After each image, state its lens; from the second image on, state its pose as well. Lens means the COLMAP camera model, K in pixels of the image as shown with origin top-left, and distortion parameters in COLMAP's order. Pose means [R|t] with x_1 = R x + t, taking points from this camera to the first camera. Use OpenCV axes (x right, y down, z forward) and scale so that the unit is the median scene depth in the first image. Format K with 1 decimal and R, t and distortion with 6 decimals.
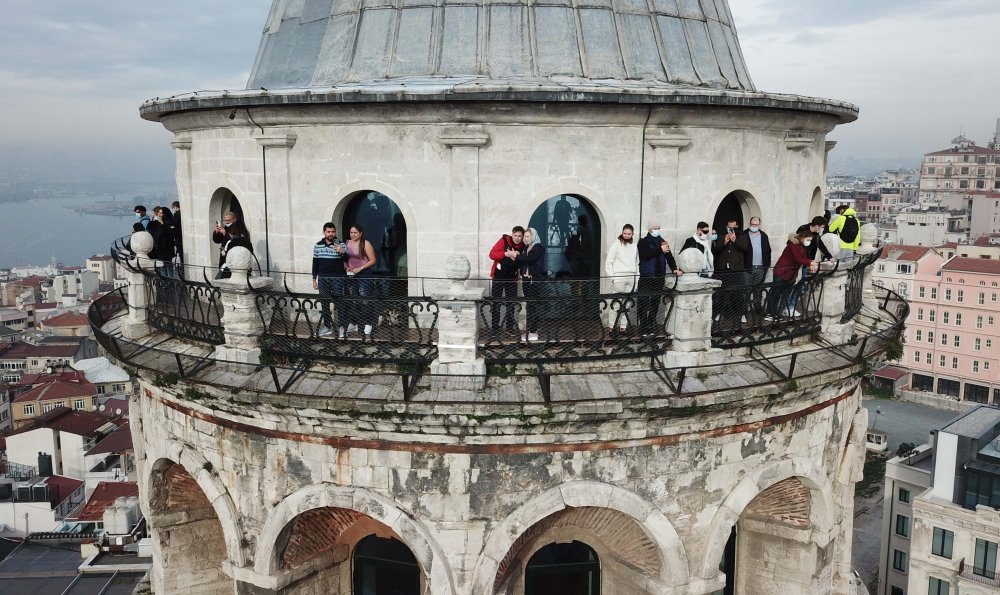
lens RADIAL K [[841.6, 0, 517.4], [0, 841.6, 288.3], [0, 0, 1]] dist [0.055363, -0.102015]
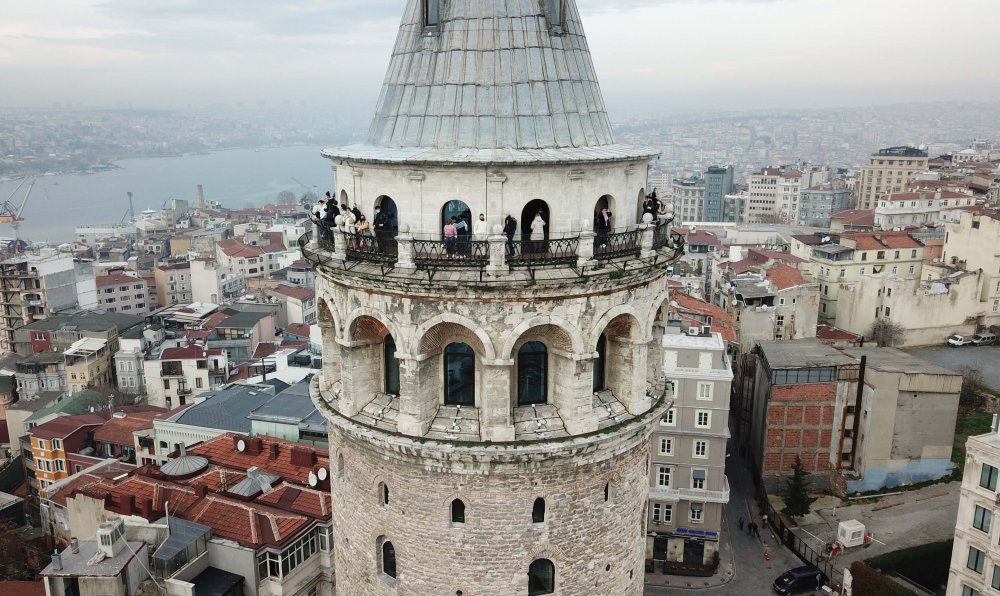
lens RADIAL K [[828.3, 0, 469.2], [0, 828.3, 299.8], [0, 0, 1]] dist [0.014076, 0.000130]
pose [[0.928548, 0.079621, -0.362573, 1.006767], [-0.049412, 0.994545, 0.091859, -0.044889], [0.367909, -0.067380, 0.927417, -1.272884]]
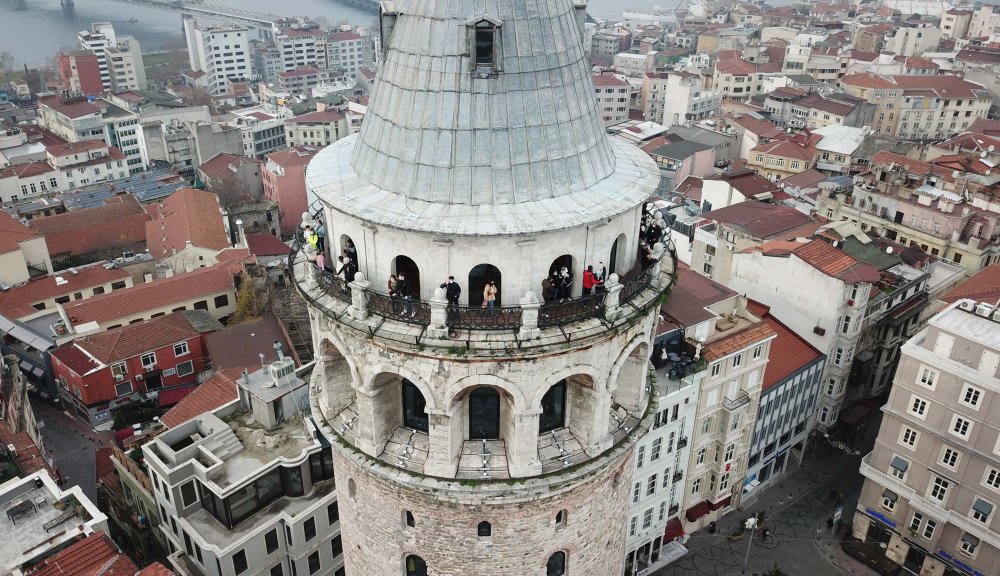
lens RADIAL K [[819.8, 0, 467.4], [0, 819.8, 275.2], [0, 0, 1]] dist [0.017048, -0.006989]
pose [[0.485719, 0.386381, -0.784084, 2.294098], [-0.122945, 0.918284, 0.376351, -1.005597], [0.865426, -0.086401, 0.493531, 0.046796]]
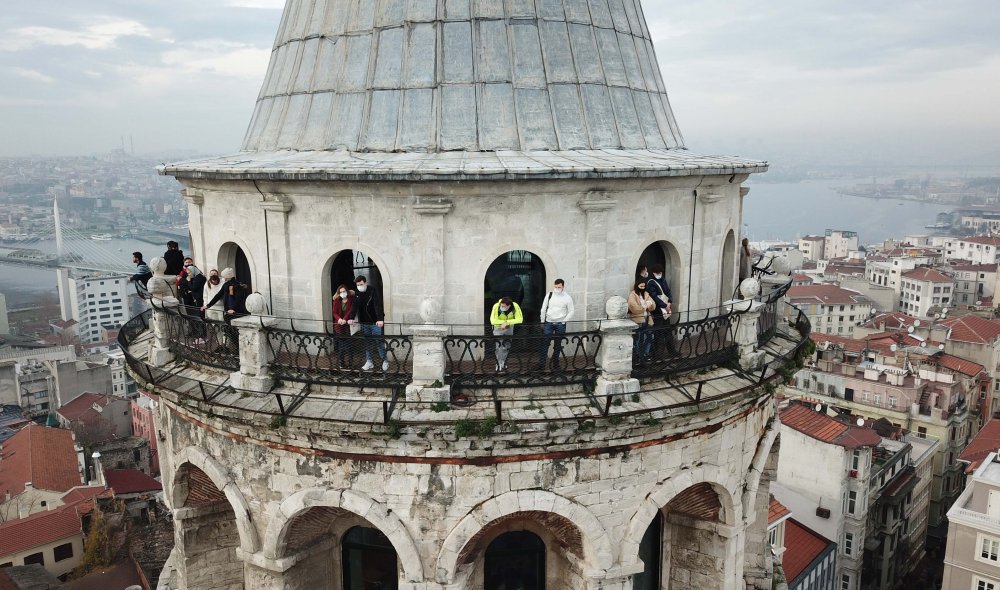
lens RADIAL K [[812.0, 0, 478.4], [0, 812.0, 293.4], [0, 0, 1]] dist [-0.002352, 0.015241]
pose [[0.615975, 0.133390, -0.776390, 1.326767], [-0.107555, 0.990571, 0.084856, -0.183335], [0.780389, 0.031235, 0.624514, 0.493225]]
